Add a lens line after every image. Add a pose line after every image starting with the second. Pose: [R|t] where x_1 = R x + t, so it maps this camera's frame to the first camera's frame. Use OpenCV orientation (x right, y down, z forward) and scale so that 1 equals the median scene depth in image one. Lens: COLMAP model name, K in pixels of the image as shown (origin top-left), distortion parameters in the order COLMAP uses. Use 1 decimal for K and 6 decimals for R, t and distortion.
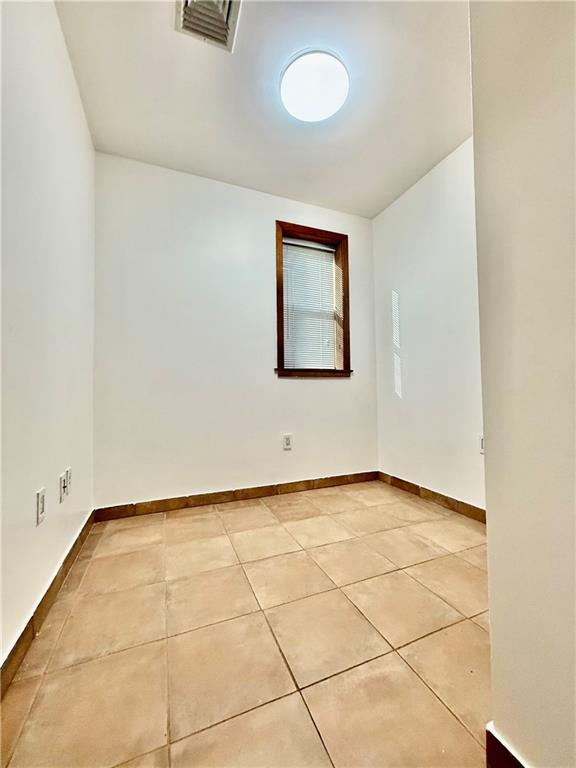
lens RADIAL K [[305.3, 0, 287.9], [0, 305.3, 384.4], [0, 0, 1]] dist [0.000259, -0.000086]
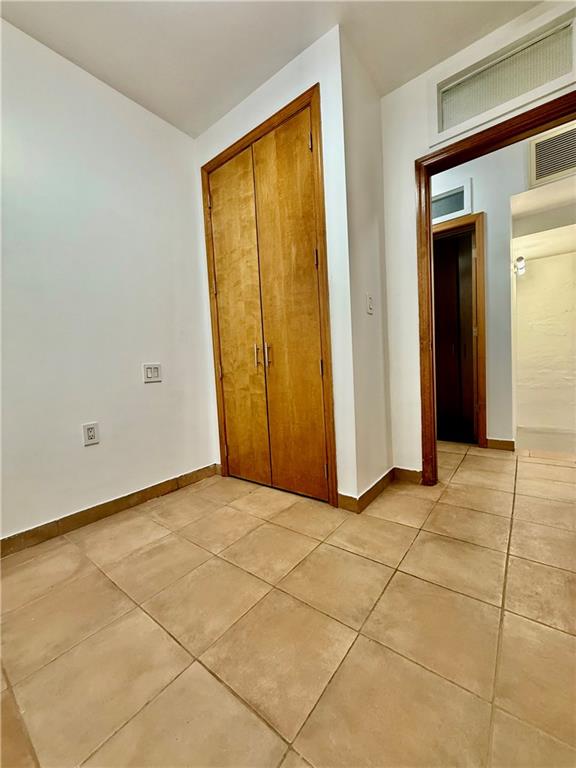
lens RADIAL K [[305.3, 0, 287.6], [0, 305.3, 384.2], [0, 0, 1]] dist [0.000259, -0.000086]
pose [[-0.497244, -0.013139, 0.867511, -0.499791], [0.037586, 0.998620, 0.036669, 0.047737], [-0.866796, 0.050839, -0.496065, 1.134396]]
